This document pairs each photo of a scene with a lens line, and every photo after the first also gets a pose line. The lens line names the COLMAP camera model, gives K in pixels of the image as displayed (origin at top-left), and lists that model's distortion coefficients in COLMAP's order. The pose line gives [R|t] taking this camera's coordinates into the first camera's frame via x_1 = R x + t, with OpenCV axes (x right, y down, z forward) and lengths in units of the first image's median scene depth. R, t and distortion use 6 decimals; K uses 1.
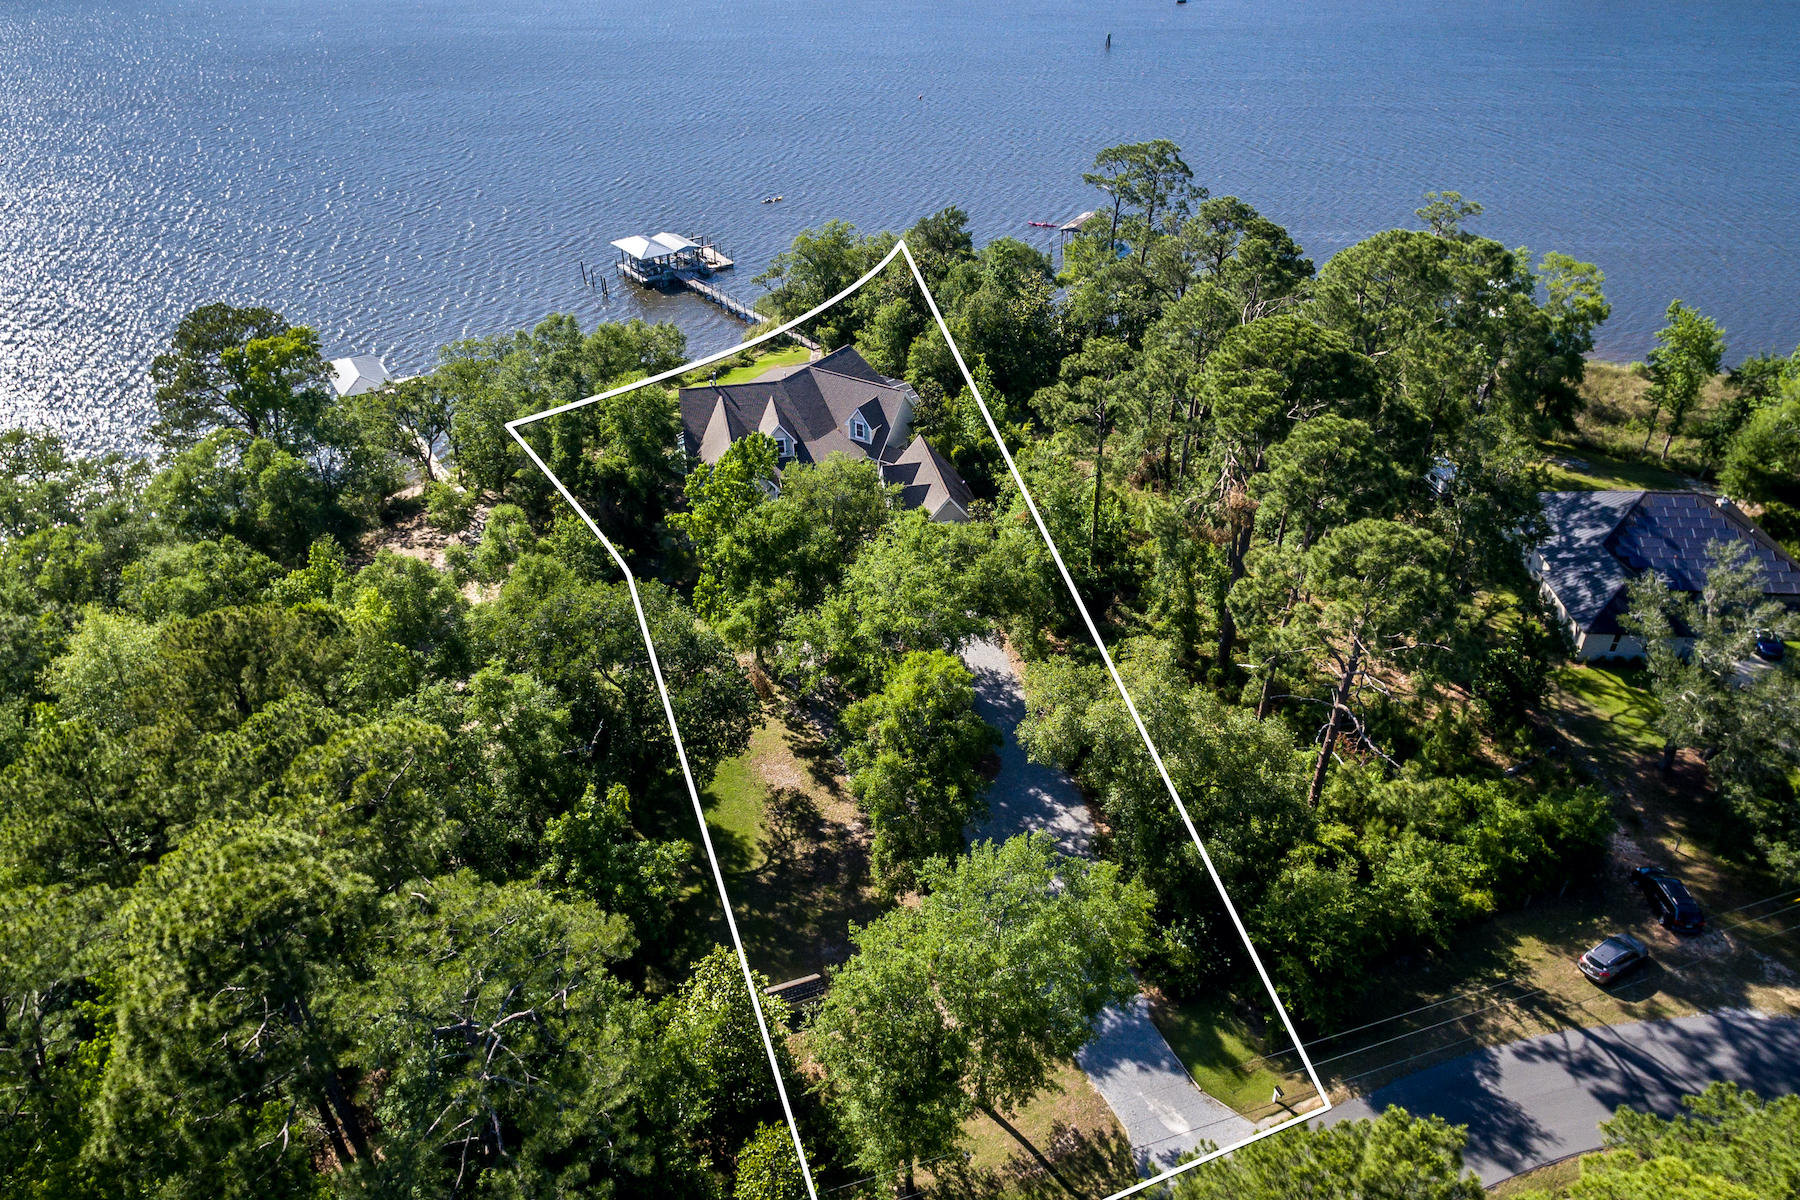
lens RADIAL K [[1254.8, 0, 900.0], [0, 1254.8, 600.0], [0, 0, 1]] dist [0.003099, 0.000114]
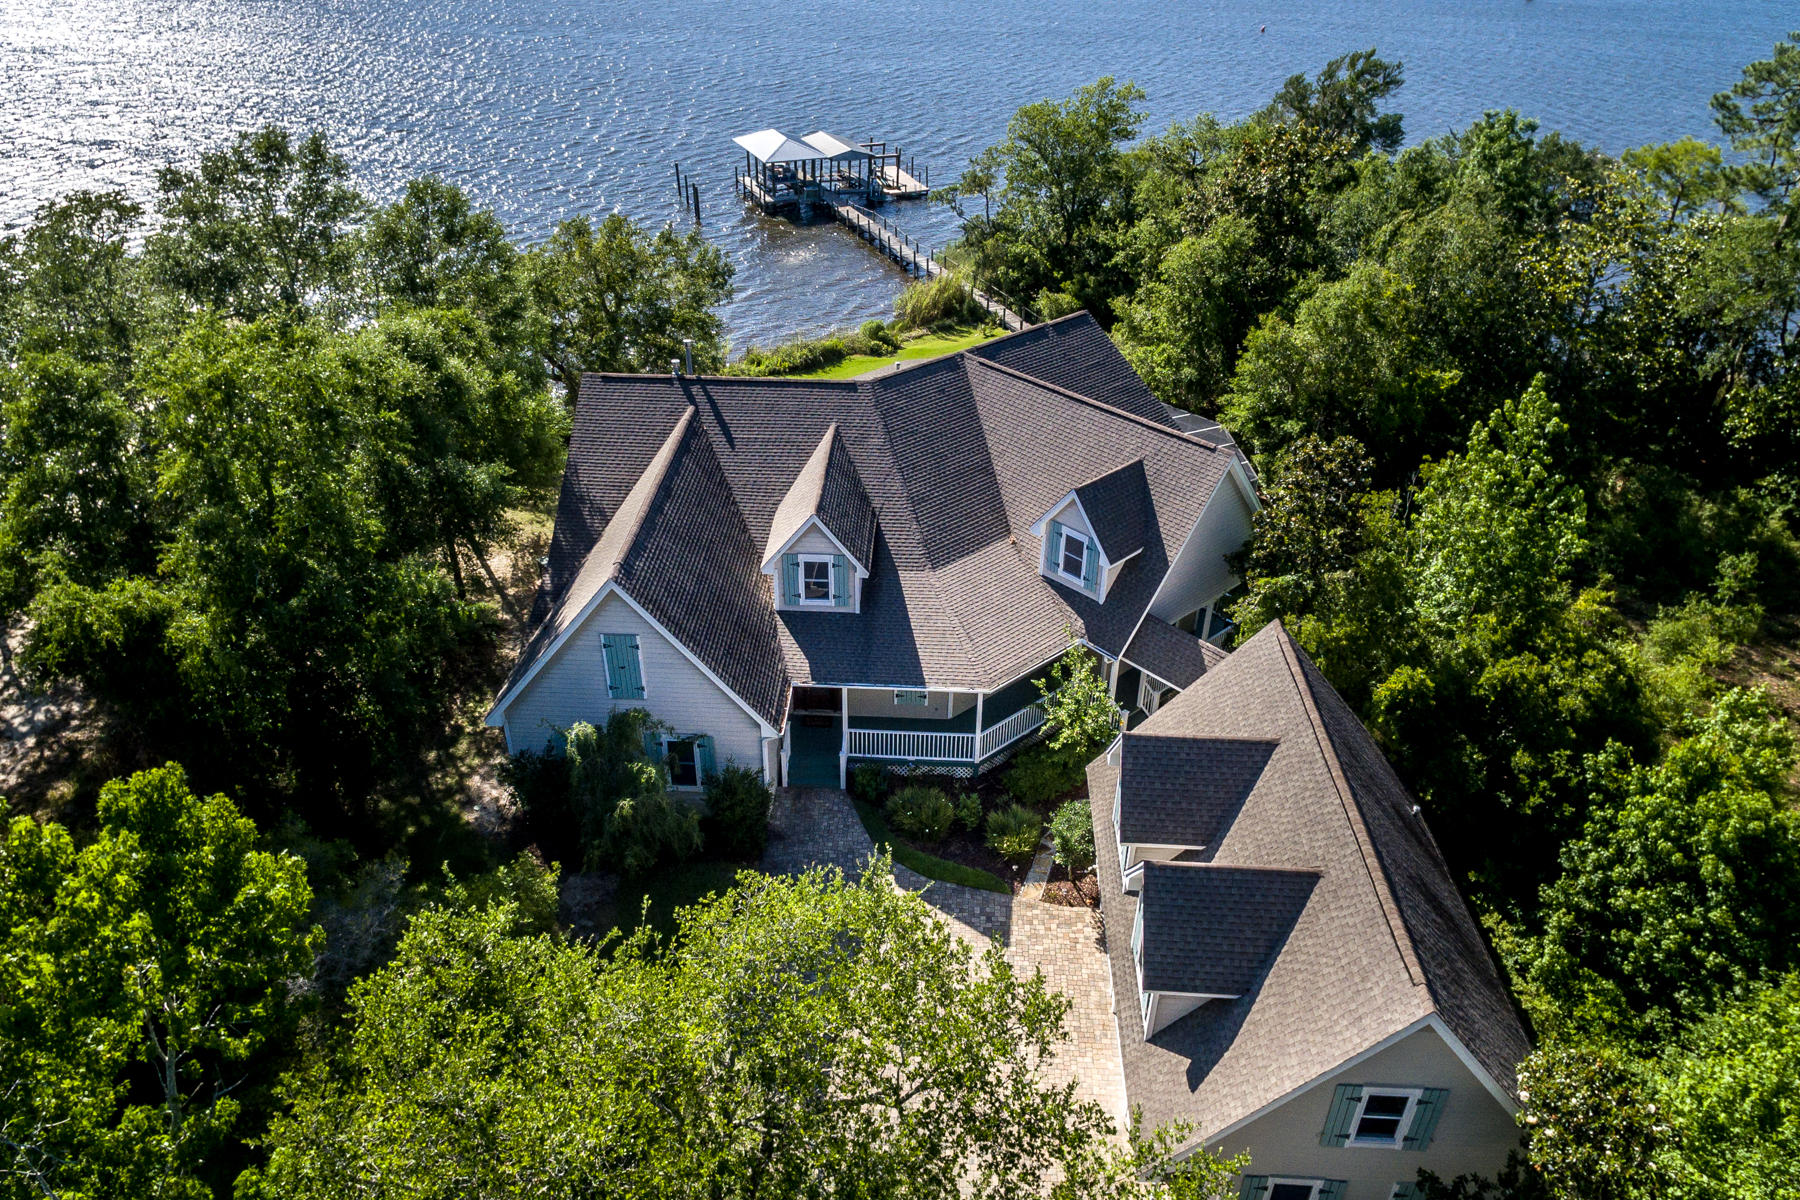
lens RADIAL K [[1254.8, 0, 900.0], [0, 1254.8, 600.0], [0, 0, 1]] dist [0.003099, 0.000114]
pose [[0.972223, 0.135013, -0.191189, -0.010390], [-0.138322, 0.990379, -0.004004, -0.101965], [0.188809, 0.030338, 0.981545, 0.587265]]
